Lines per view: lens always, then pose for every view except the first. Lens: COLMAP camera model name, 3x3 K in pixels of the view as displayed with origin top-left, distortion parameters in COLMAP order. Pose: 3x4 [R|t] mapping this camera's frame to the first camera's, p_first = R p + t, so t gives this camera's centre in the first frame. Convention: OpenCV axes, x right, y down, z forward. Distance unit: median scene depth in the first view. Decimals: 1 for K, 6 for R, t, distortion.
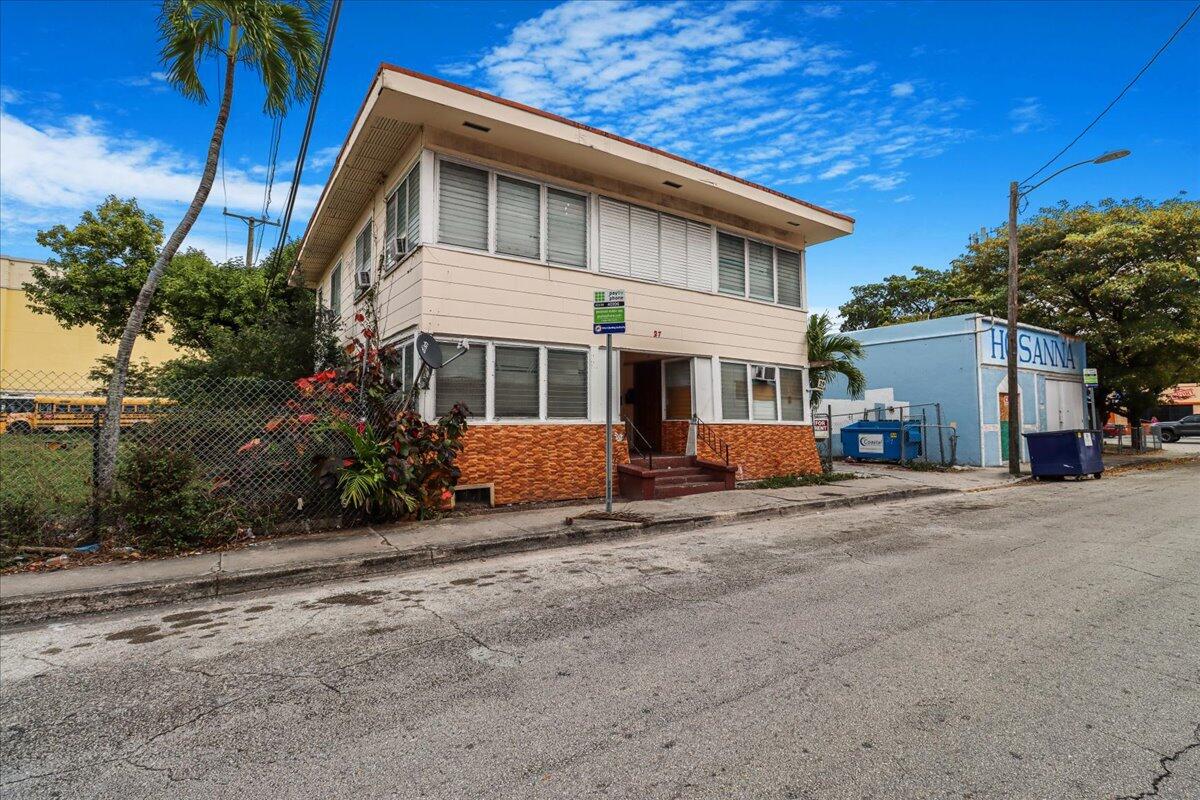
lens RADIAL K [[561.1, 0, 604.2], [0, 561.1, 395.7], [0, 0, 1]] dist [0.010511, -0.000966]
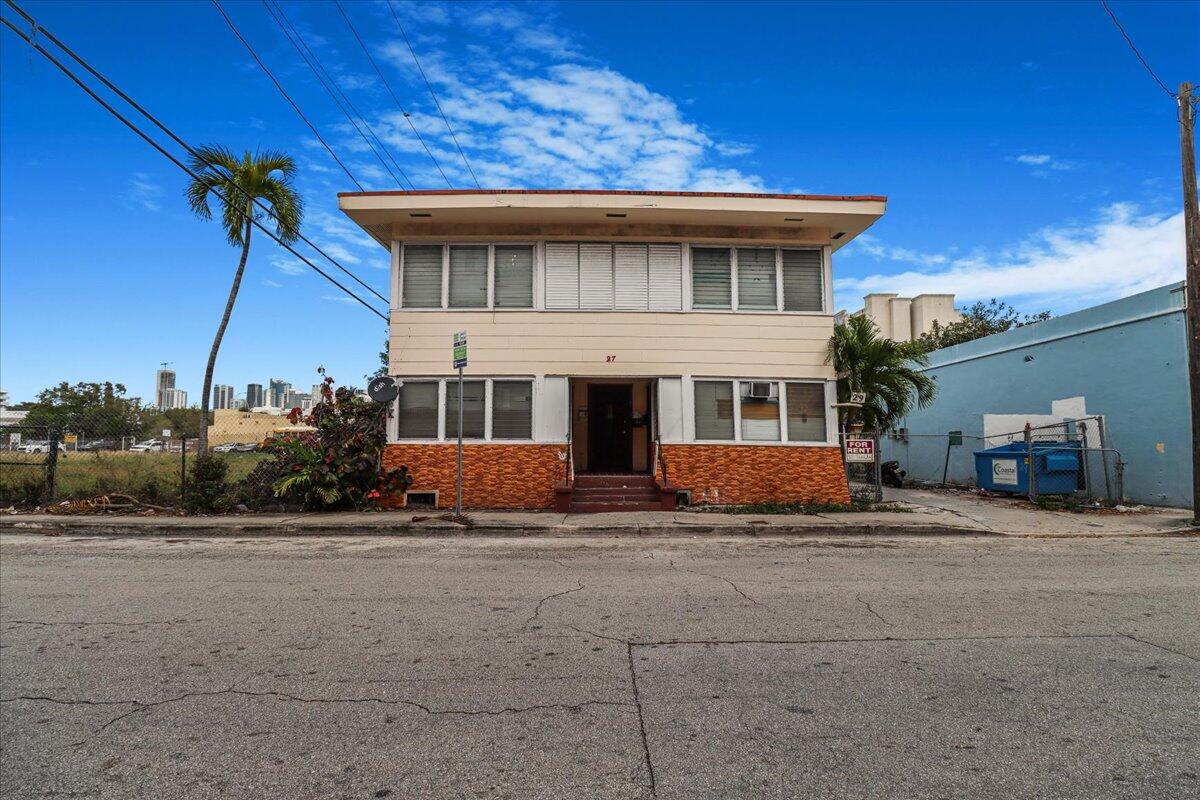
lens RADIAL K [[569.2, 0, 605.1], [0, 569.2, 415.1], [0, 0, 1]] dist [-0.004998, -0.000763]
pose [[0.842986, -0.027988, -0.537206, 0.683467], [0.022689, 0.999607, -0.016474, 0.013404], [0.537456, 0.001698, 0.843290, 0.098321]]
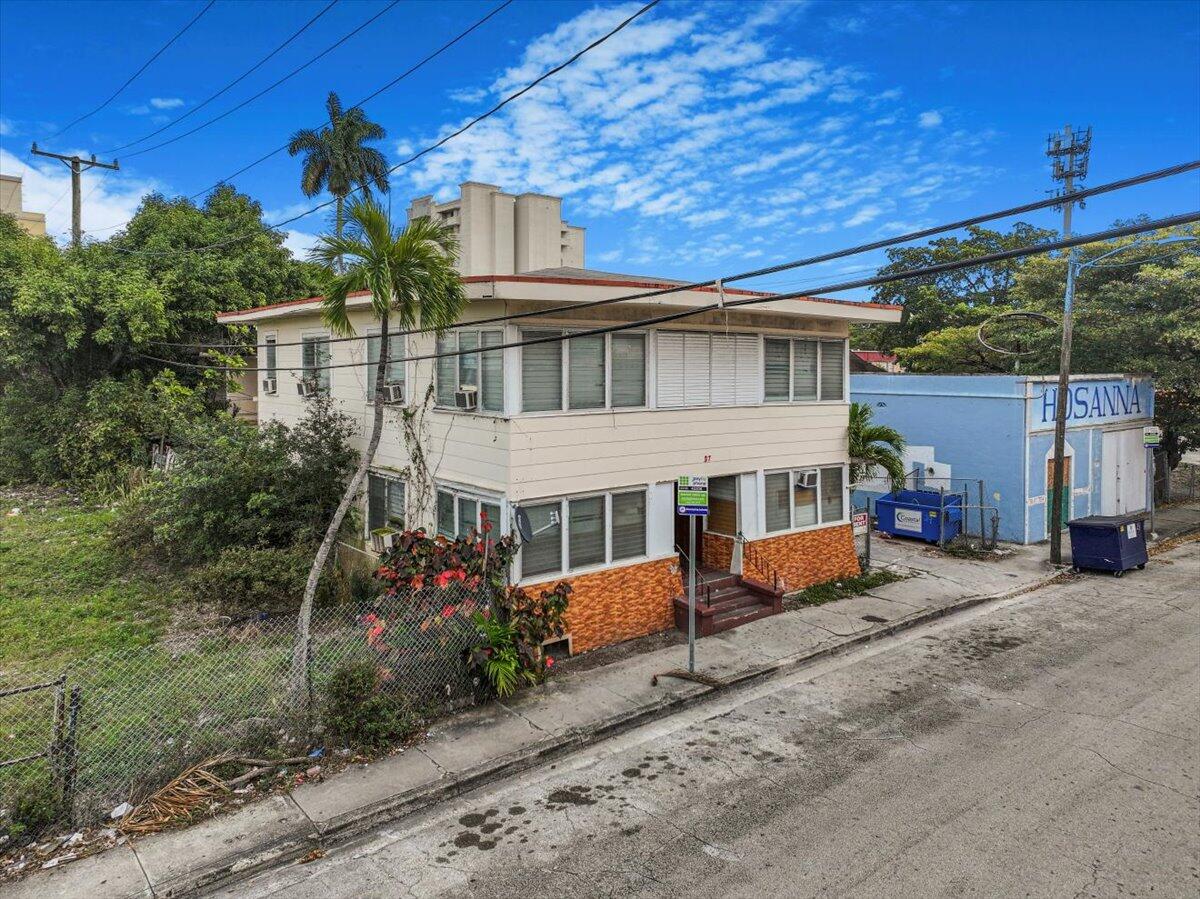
lens RADIAL K [[827.5, 0, 598.4], [0, 827.5, 398.8], [0, 0, 1]] dist [0.054646, 0.043825]
pose [[0.995359, -0.001202, 0.096222, -0.248305], [-0.007203, 0.996186, 0.086957, -0.355985], [-0.095960, -0.087246, 0.991554, -0.442301]]
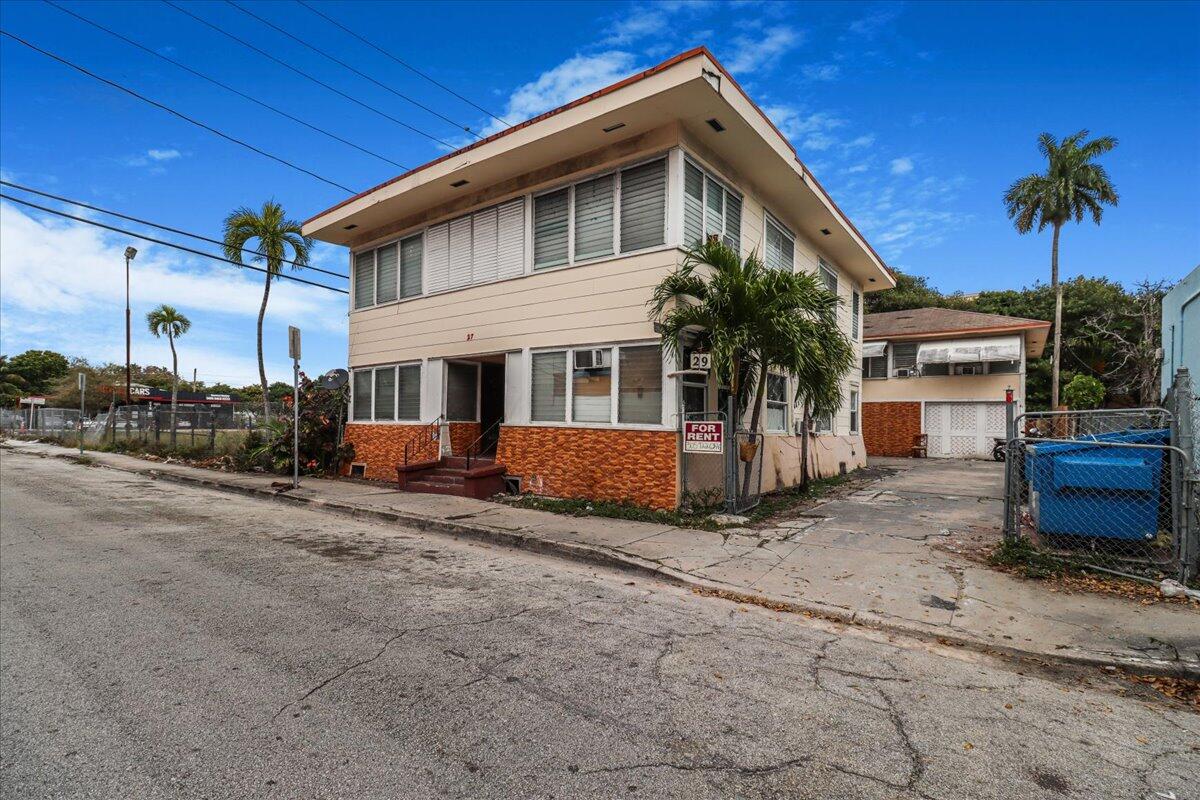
lens RADIAL K [[553.4, 0, 601.4], [0, 553.4, 430.2], [0, 0, 1]] dist [0.027201, -0.013387]
pose [[0.334482, 0.011649, -0.942330, 1.170367], [0.031945, 0.999209, 0.023691, 0.044113], [0.941861, -0.038027, 0.333845, 0.919648]]
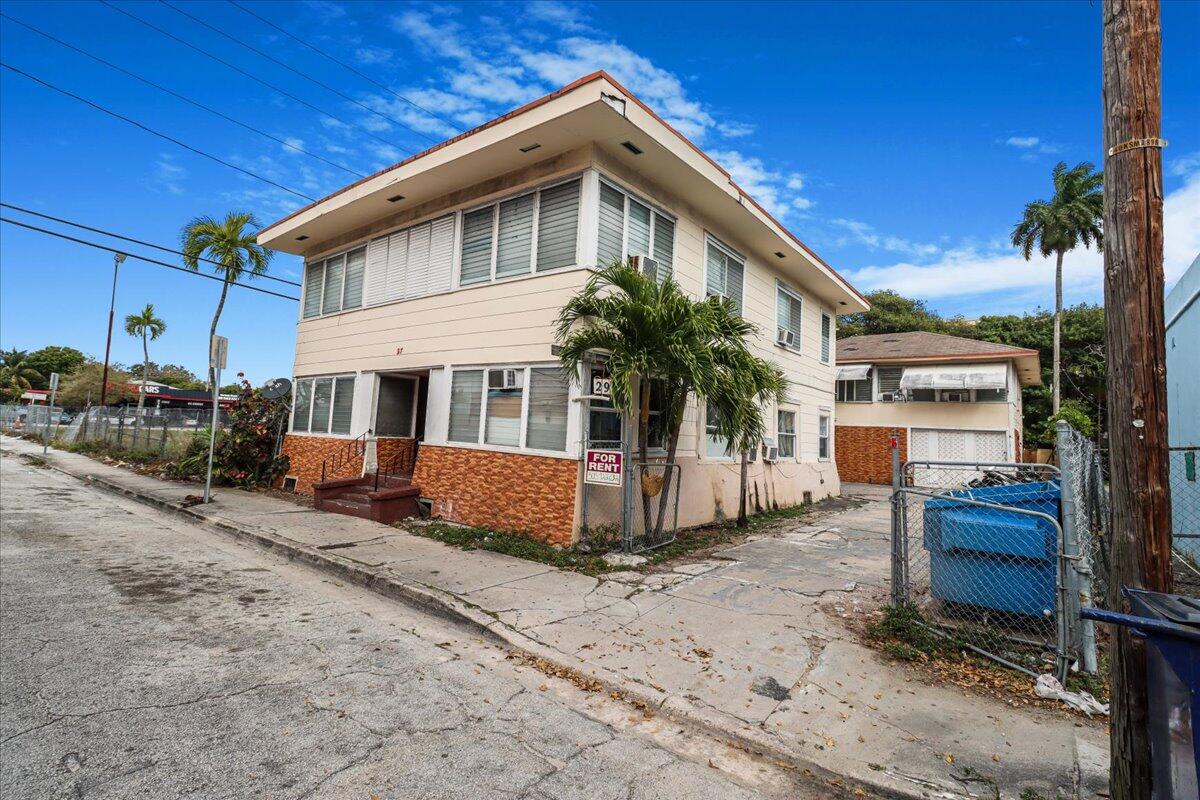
lens RADIAL K [[553.3, 0, 601.1], [0, 553.3, 393.3], [0, 0, 1]] dist [0.031921, -0.011812]
pose [[0.310367, -0.057933, -0.948850, 1.177307], [-0.000855, 0.998124, -0.061221, 0.024740], [0.950617, 0.019812, 0.309735, 1.079639]]
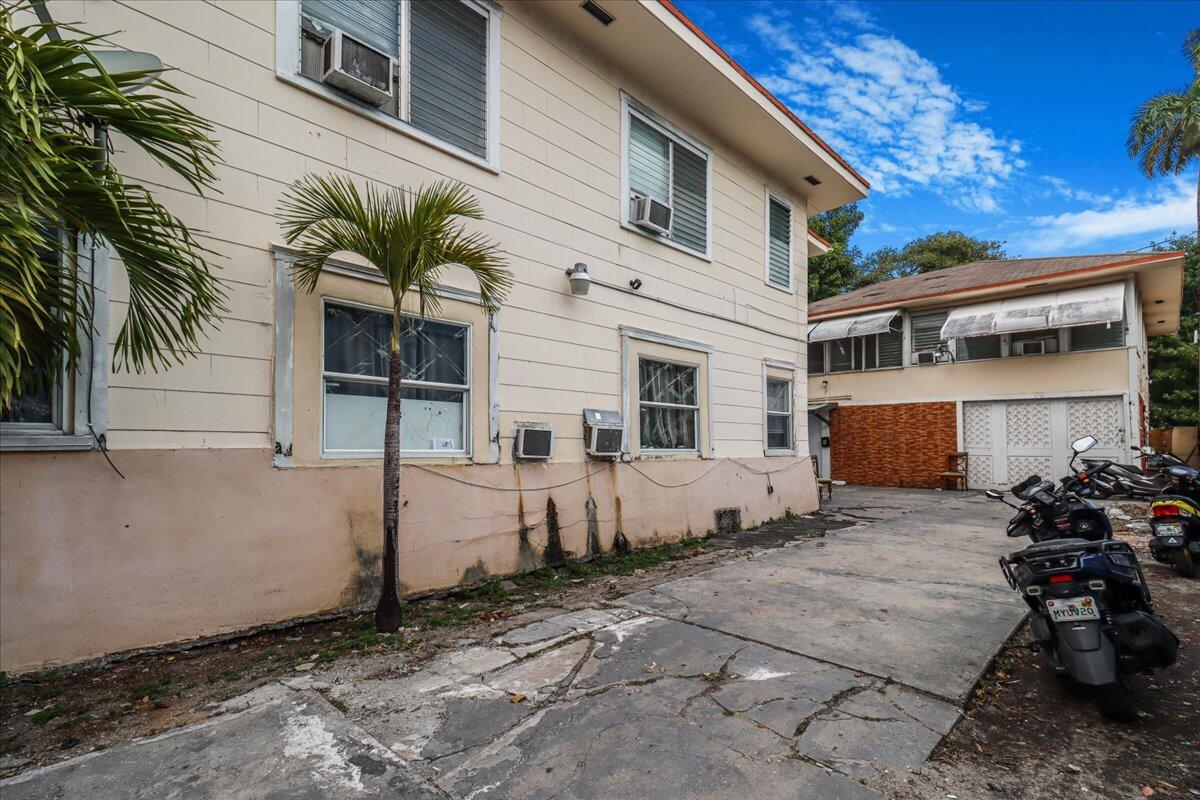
lens RADIAL K [[555.0, 0, 598.9], [0, 555.0, 437.2], [0, 0, 1]] dist [0.016436, -0.000889]
pose [[0.190345, -0.014279, -0.981613, 0.720726], [0.045391, 0.998953, -0.005729, 0.080873], [0.980667, -0.043466, 0.190794, 1.694154]]
